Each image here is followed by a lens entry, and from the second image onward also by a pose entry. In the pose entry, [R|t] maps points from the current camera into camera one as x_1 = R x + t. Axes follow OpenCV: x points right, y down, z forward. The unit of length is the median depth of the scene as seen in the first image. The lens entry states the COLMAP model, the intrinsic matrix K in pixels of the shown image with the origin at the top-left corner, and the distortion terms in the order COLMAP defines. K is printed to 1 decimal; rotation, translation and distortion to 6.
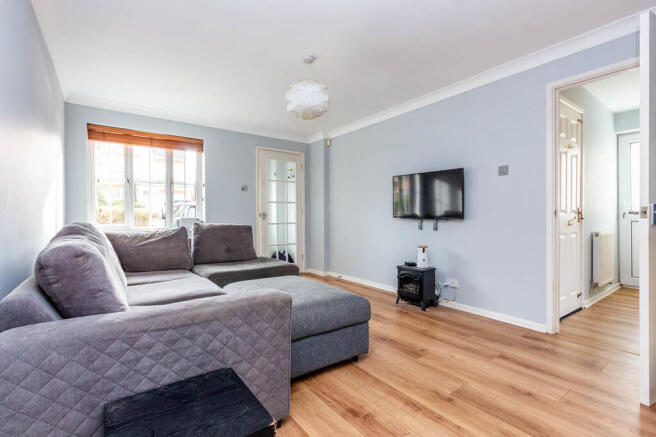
lens RADIAL K [[301.3, 0, 328.0], [0, 301.3, 218.5], [0, 0, 1]] dist [0.002148, 0.000259]
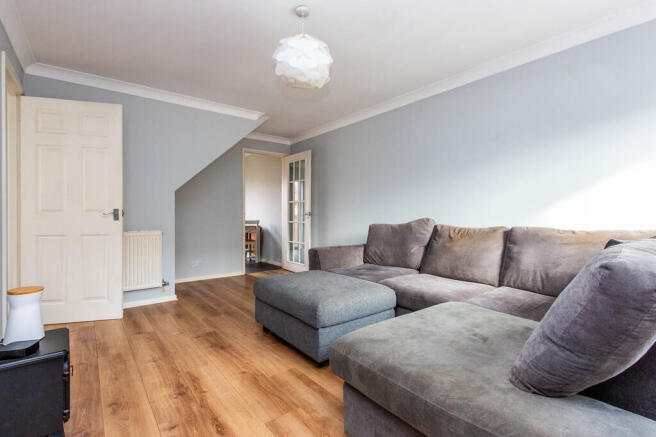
lens RADIAL K [[301.3, 0, 328.0], [0, 301.3, 218.5], [0, 0, 1]] dist [0.002148, 0.000259]
pose [[-0.999201, 0.001534, -0.039929, -0.123873], [0.001186, 0.999961, 0.008733, -0.008914], [0.039940, 0.008679, -0.999164, 2.197930]]
